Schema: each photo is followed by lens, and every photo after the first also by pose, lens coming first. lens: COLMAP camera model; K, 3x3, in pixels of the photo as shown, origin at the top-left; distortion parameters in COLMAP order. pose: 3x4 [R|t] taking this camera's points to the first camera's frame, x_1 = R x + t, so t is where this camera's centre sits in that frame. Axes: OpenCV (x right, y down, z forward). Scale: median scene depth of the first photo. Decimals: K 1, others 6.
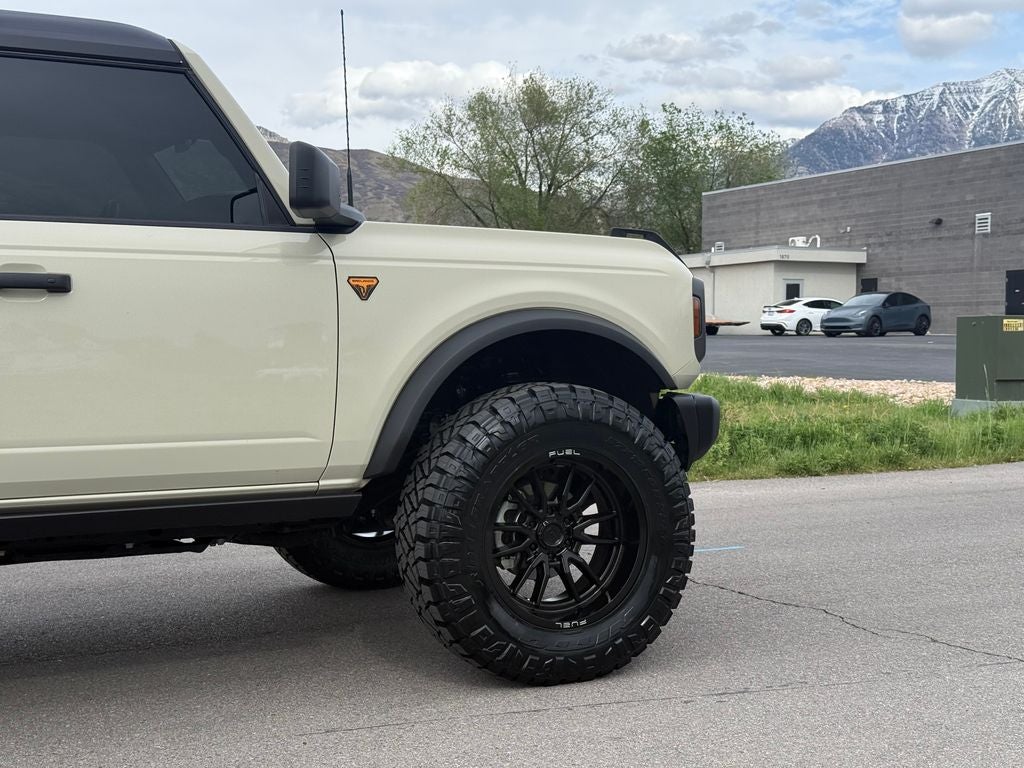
lens RADIAL K [[1420.6, 0, 512.0], [0, 1420.6, 384.0], [0, 0, 1]] dist [0.188141, -0.355247]
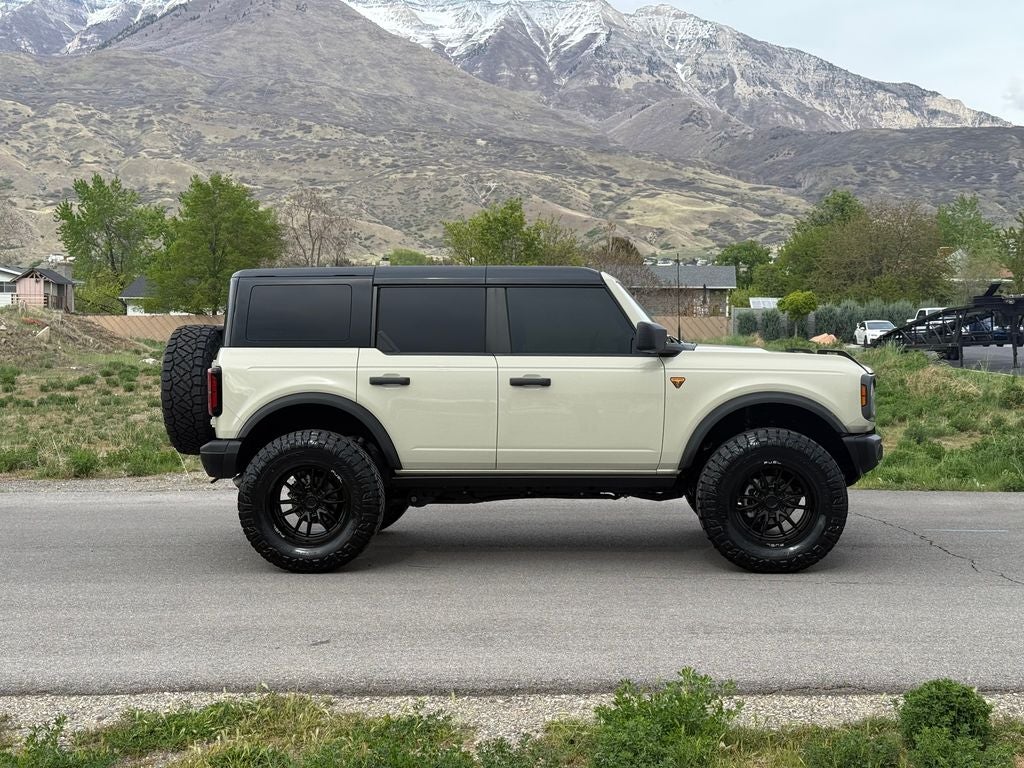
lens RADIAL K [[1420.6, 0, 512.0], [0, 1420.6, 384.0], [0, 0, 1]] dist [0.188141, -0.355247]
pose [[0.884936, 0.021134, -0.465233, 0.059417], [-0.019483, 0.999775, 0.008357, -0.006761], [0.465305, 0.001668, 0.885149, -0.091059]]
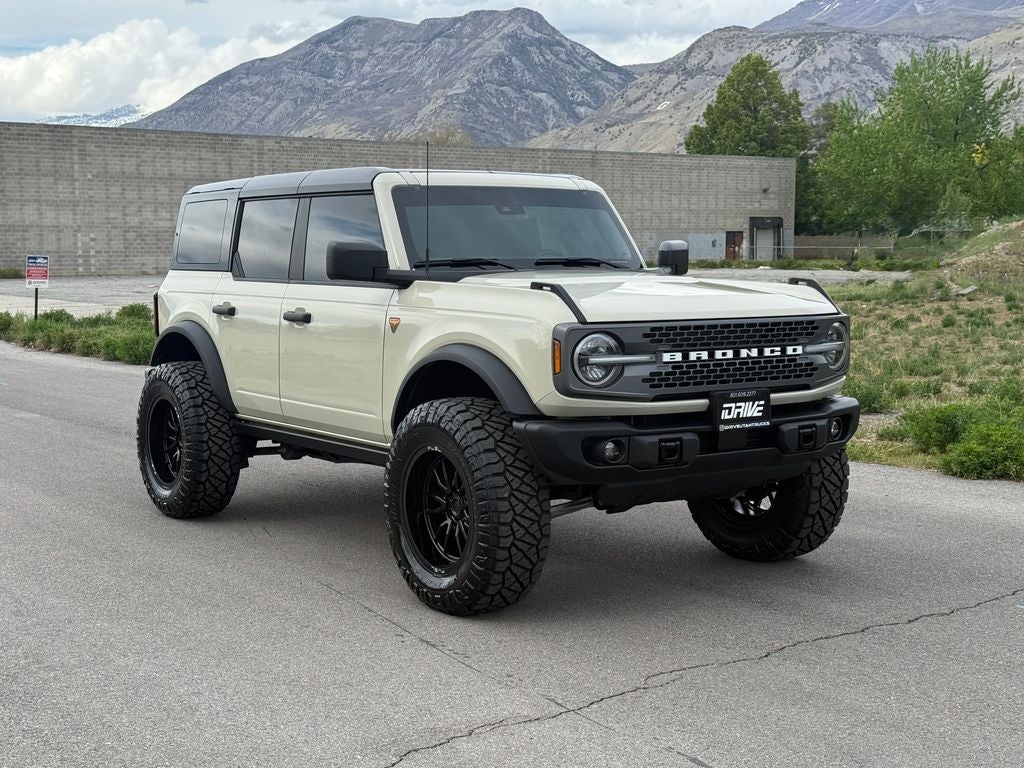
lens RADIAL K [[1420.3, 0, 499.3], [0, 1420.3, 386.6], [0, 0, 1]] dist [0.186092, -0.321017]
pose [[0.180966, 0.095698, -0.978822, 0.125750], [-0.030253, 0.995325, 0.091719, -0.012732], [0.983024, 0.013014, 0.183015, 0.071432]]
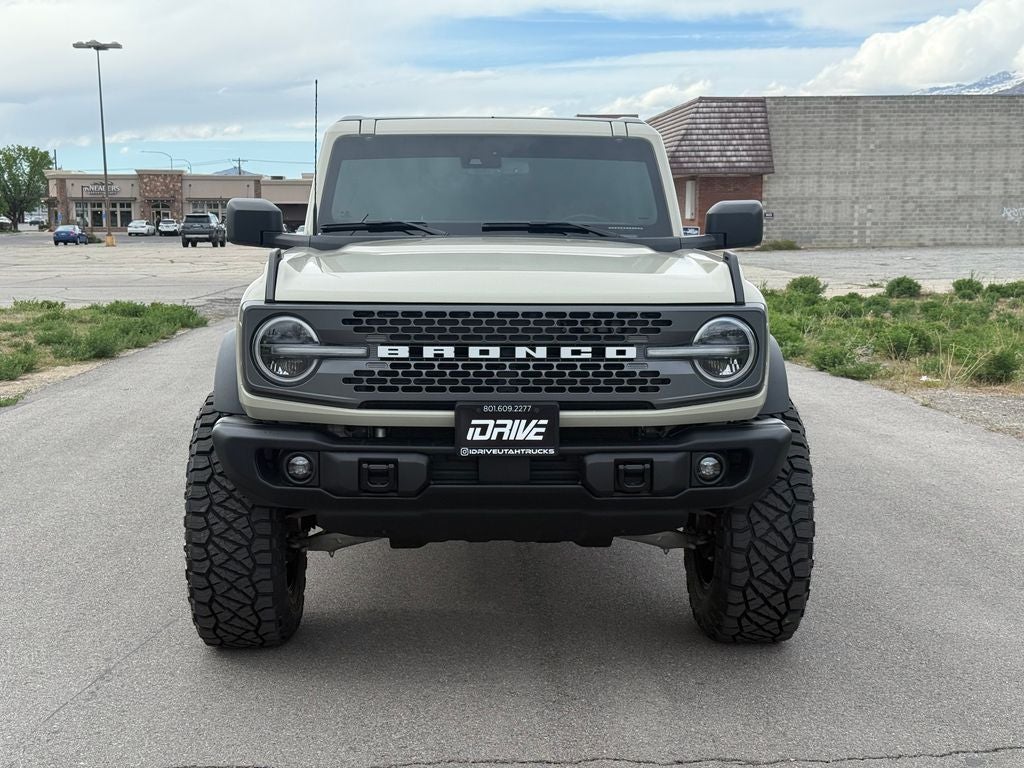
lens RADIAL K [[1420.3, 0, 499.3], [0, 1420.3, 386.6], [0, 0, 1]] dist [0.186092, -0.321017]
pose [[-0.380592, 0.106979, -0.918534, 0.091543], [-0.033695, 0.991022, 0.129383, -0.014357], [0.924129, 0.080193, -0.373571, 0.147338]]
